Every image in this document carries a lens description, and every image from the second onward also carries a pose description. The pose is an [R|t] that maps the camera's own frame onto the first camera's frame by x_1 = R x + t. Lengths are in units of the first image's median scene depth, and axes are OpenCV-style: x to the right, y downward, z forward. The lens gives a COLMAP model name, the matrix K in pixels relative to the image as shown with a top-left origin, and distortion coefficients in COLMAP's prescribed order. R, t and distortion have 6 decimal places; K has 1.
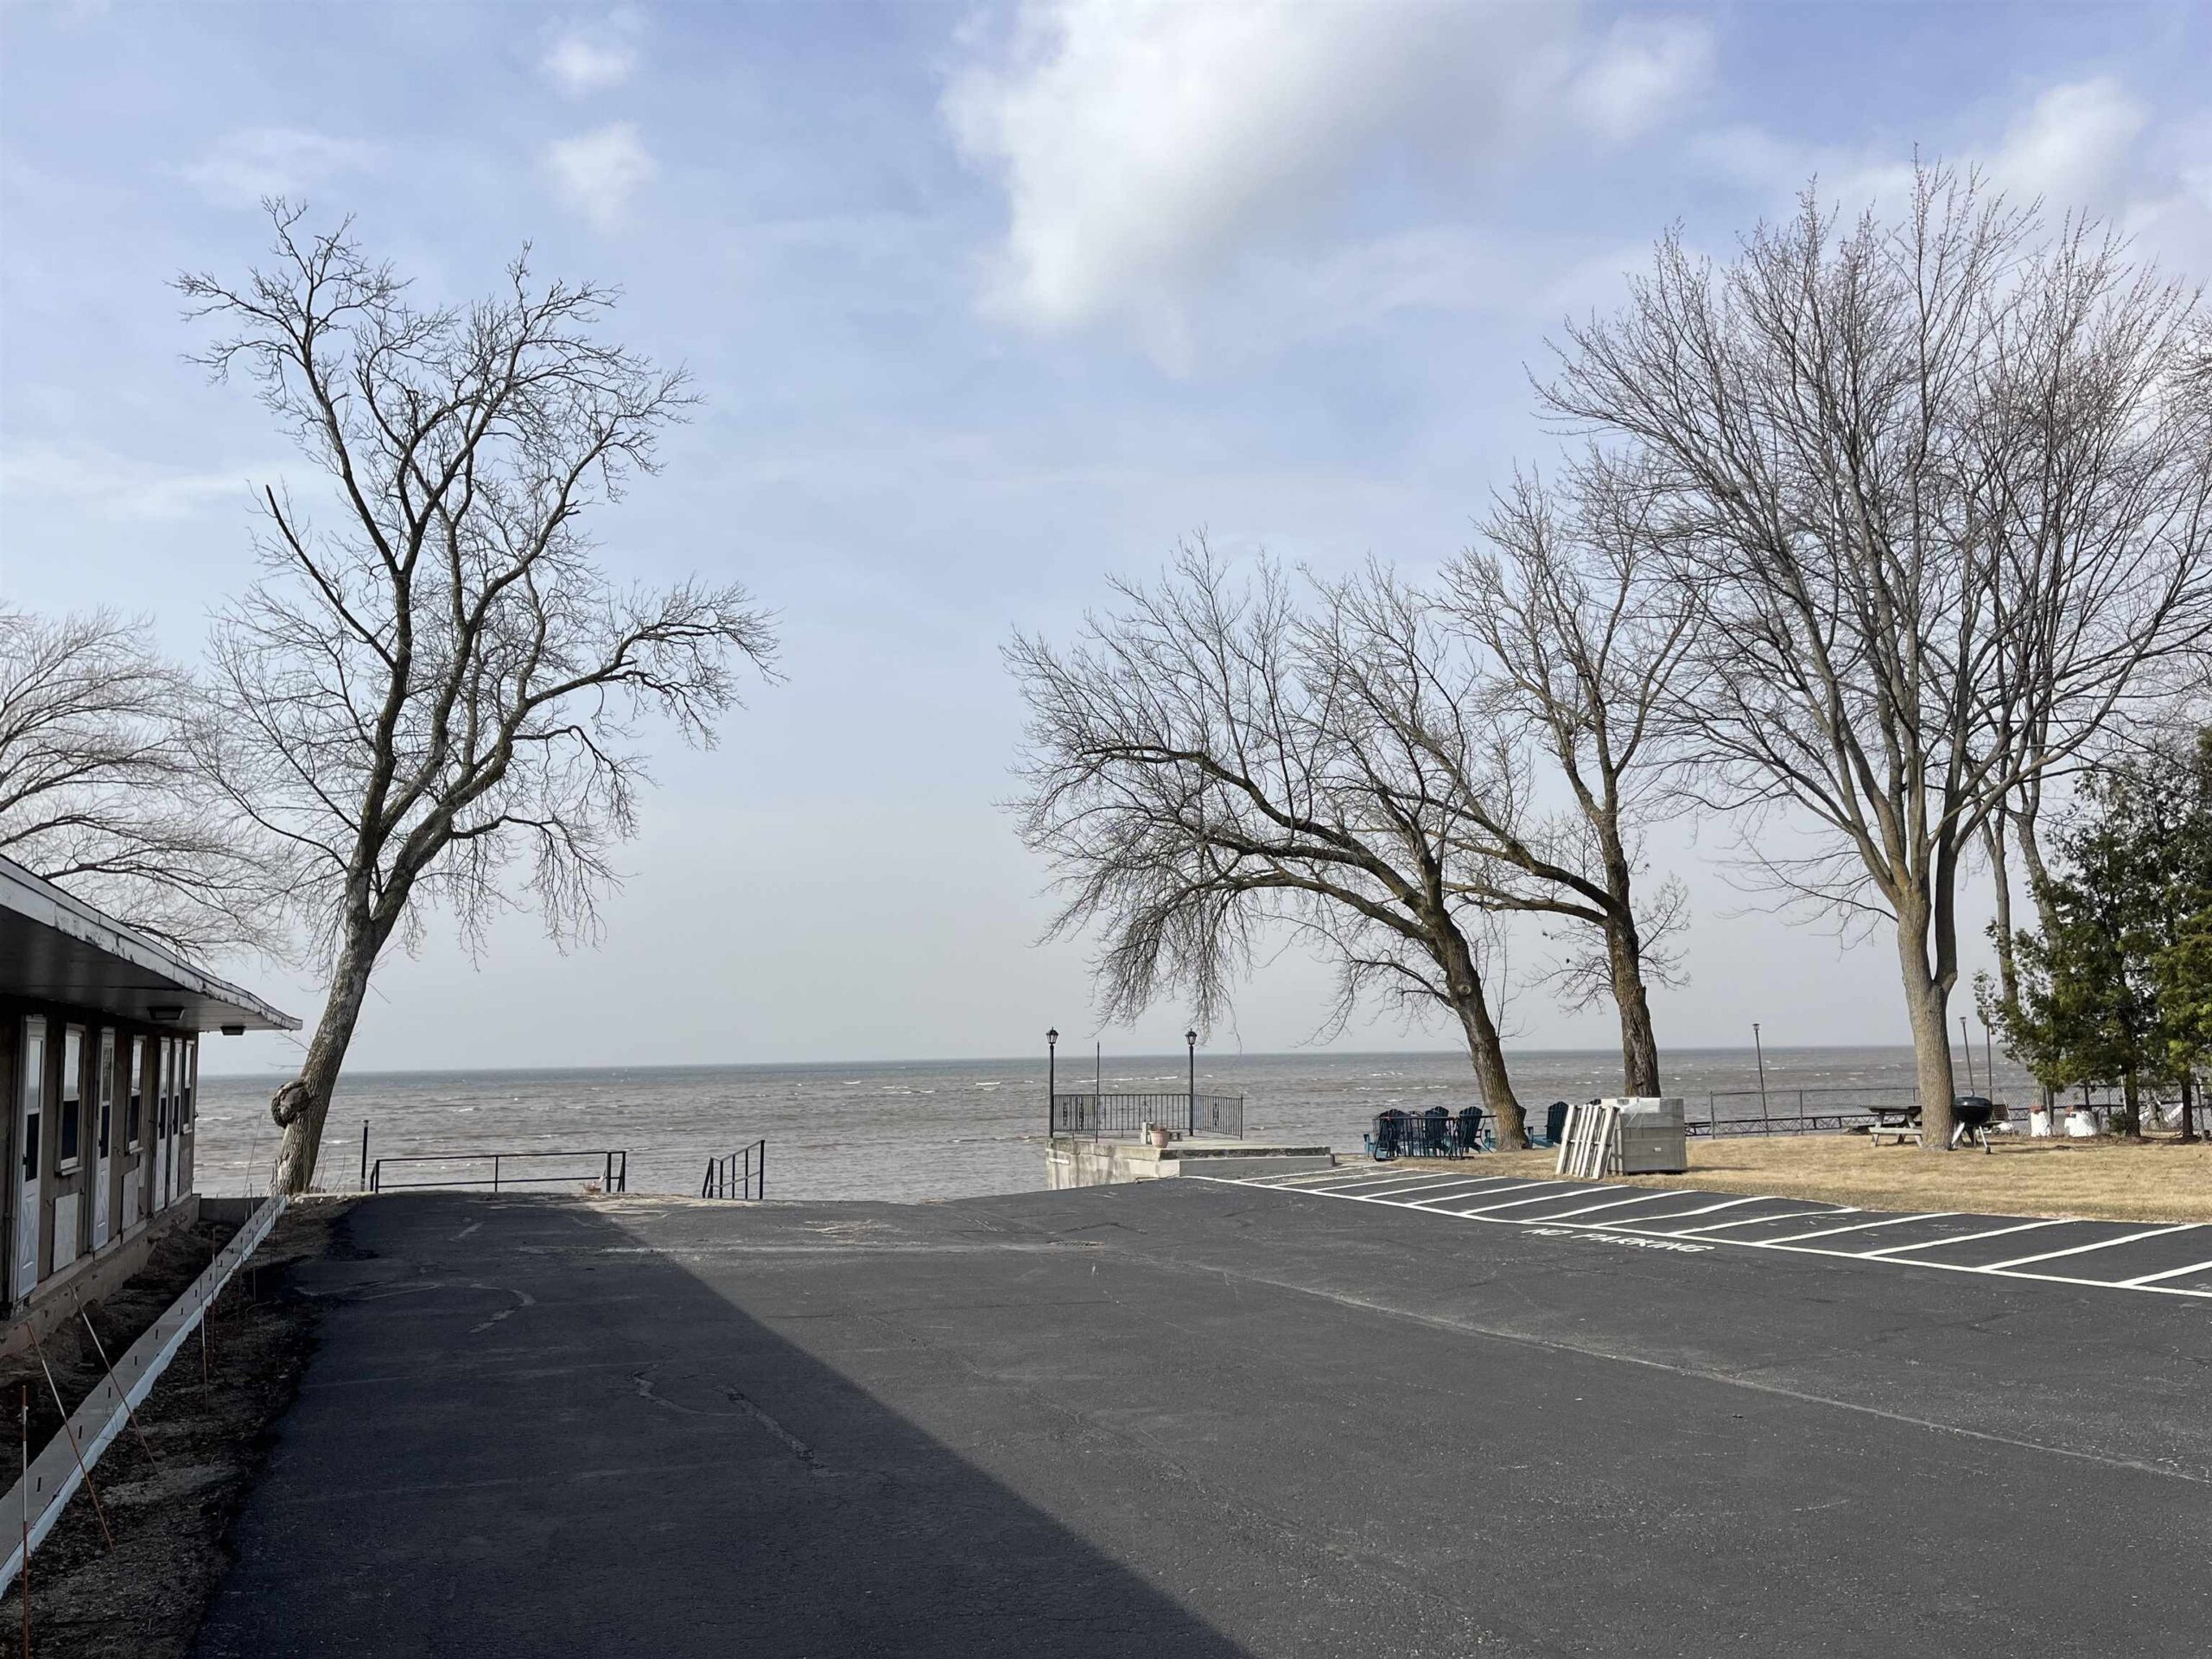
lens RADIAL K [[1677.7, 0, 1115.5], [0, 1677.7, 861.7], [0, 0, 1]] dist [0.080546, -0.100800]
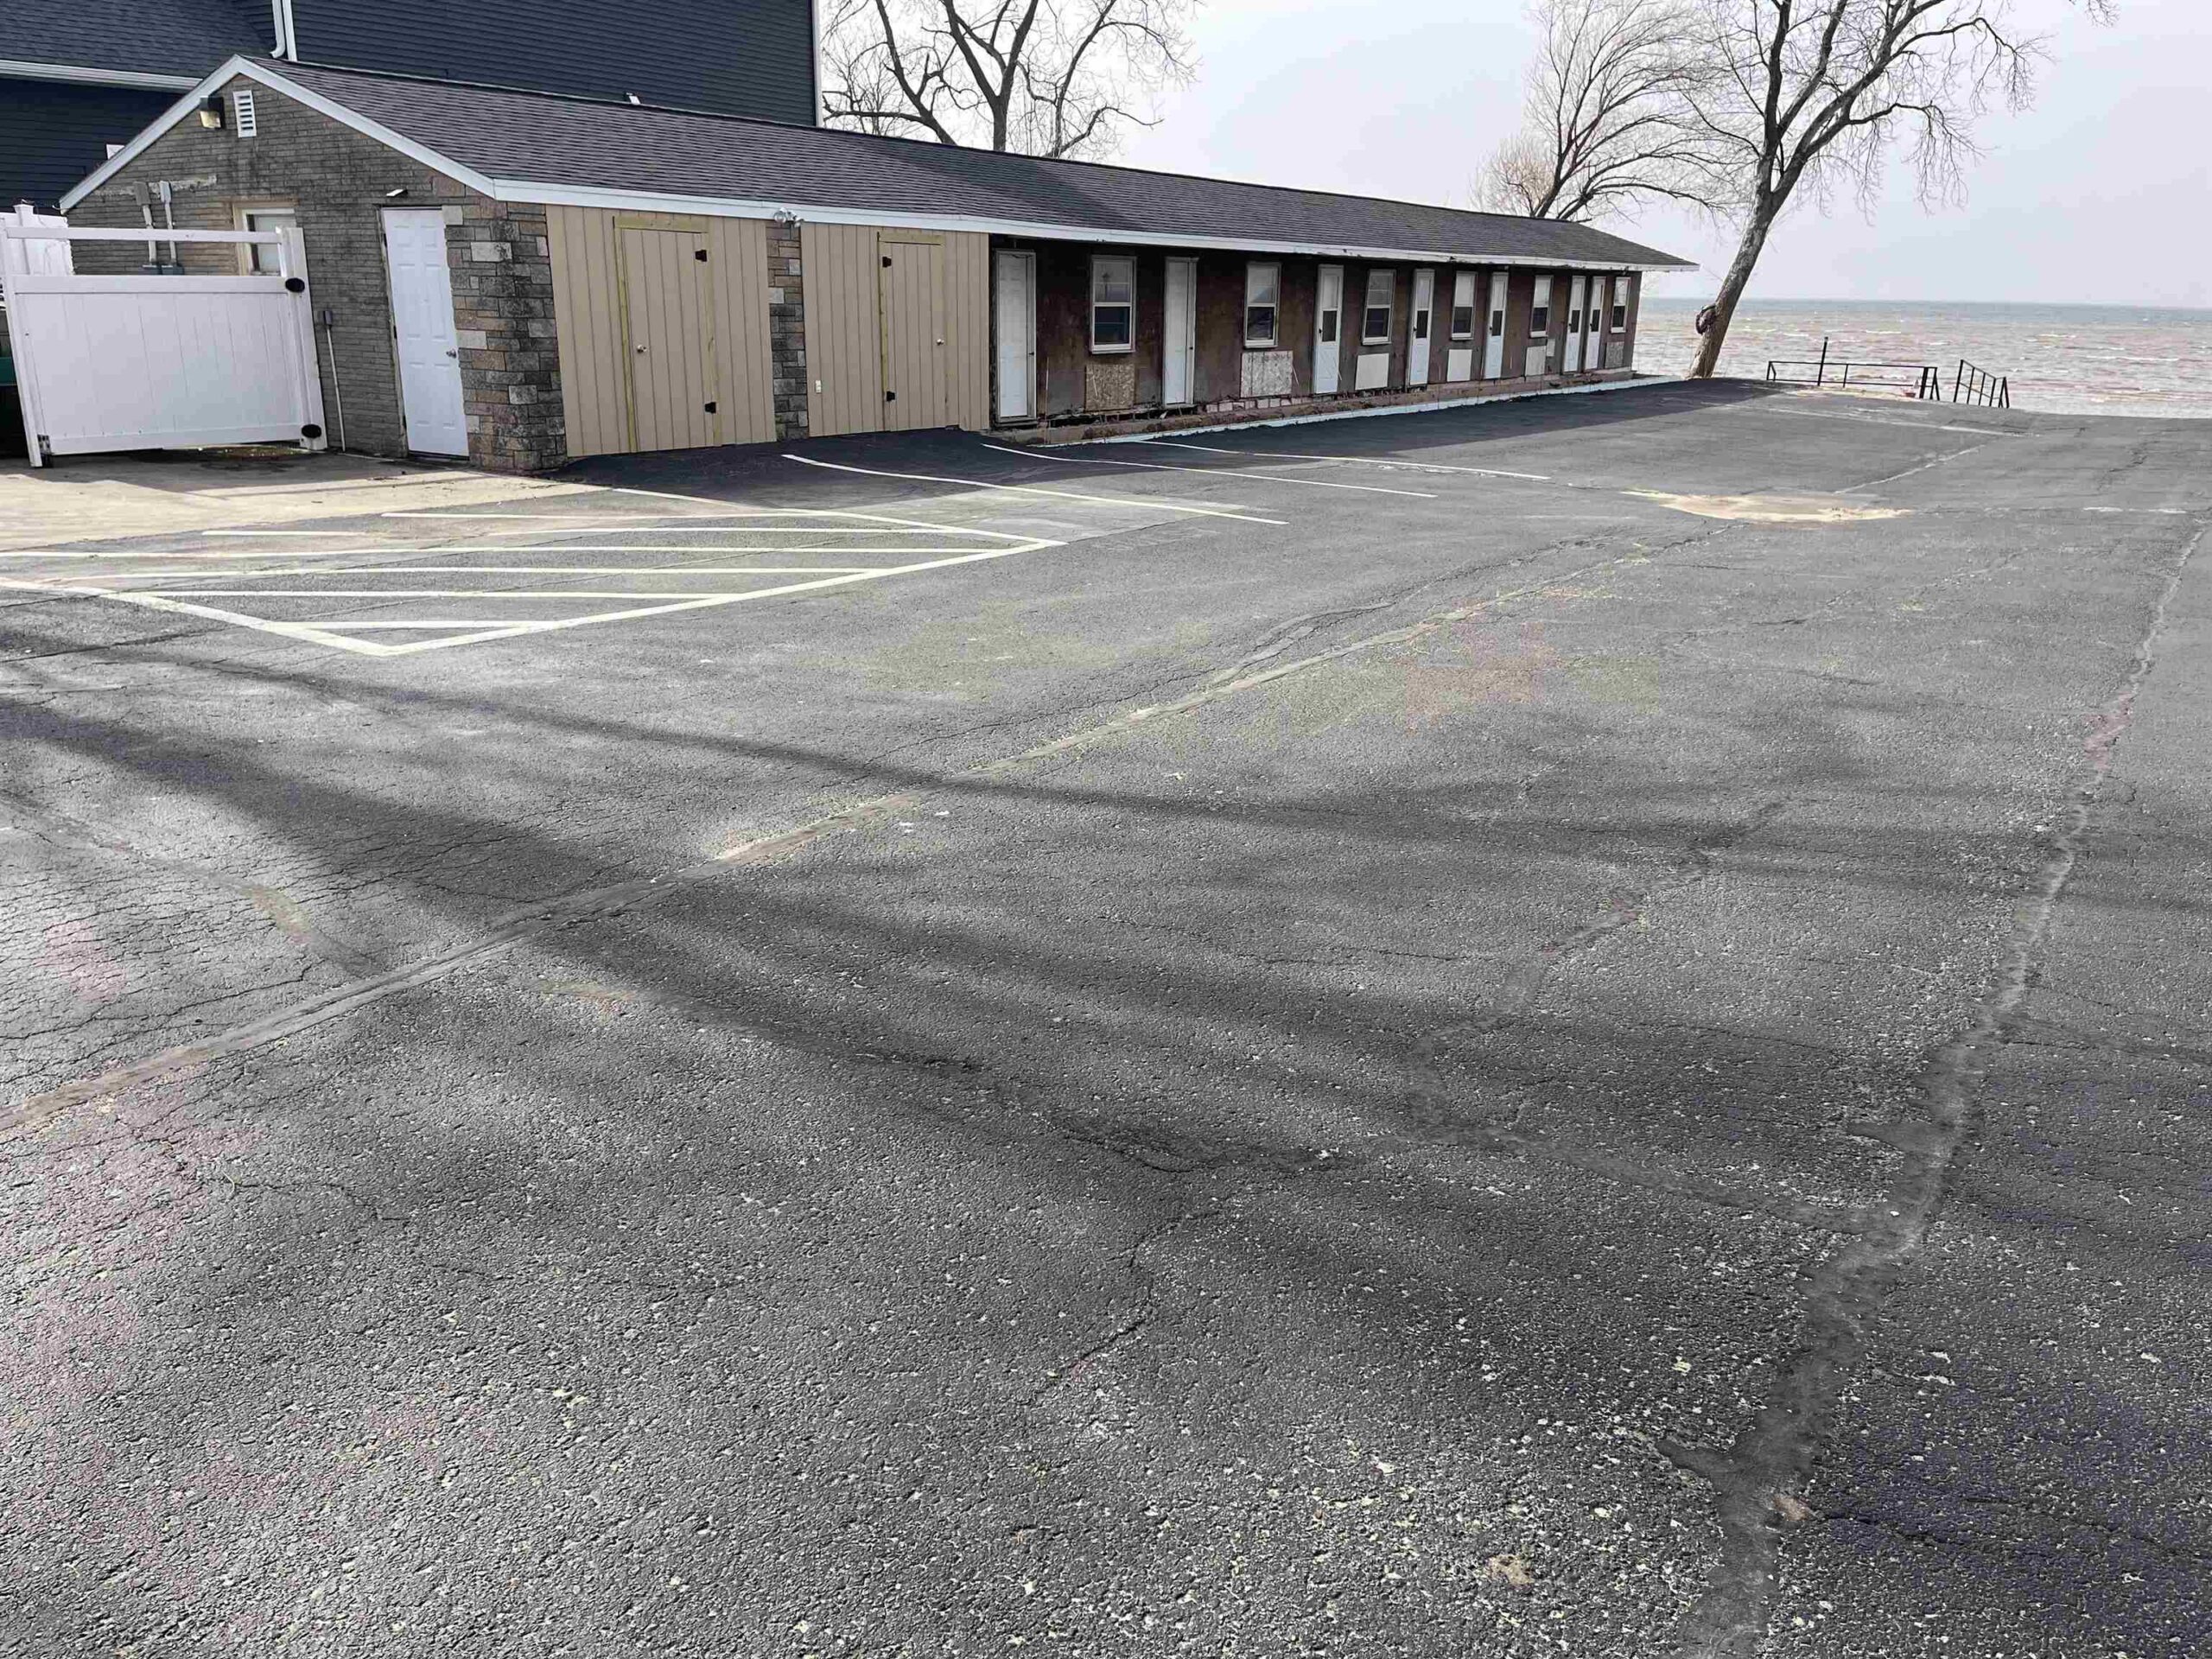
lens RADIAL K [[1677.7, 0, 1111.9], [0, 1677.7, 843.8], [0, 0, 1]] dist [0.080546, -0.100800]
pose [[0.548718, 0.287798, -0.784908, 0.584174], [0.066611, 0.920841, 0.384207, -0.052682], [0.833350, -0.263105, 0.486111, -0.358486]]
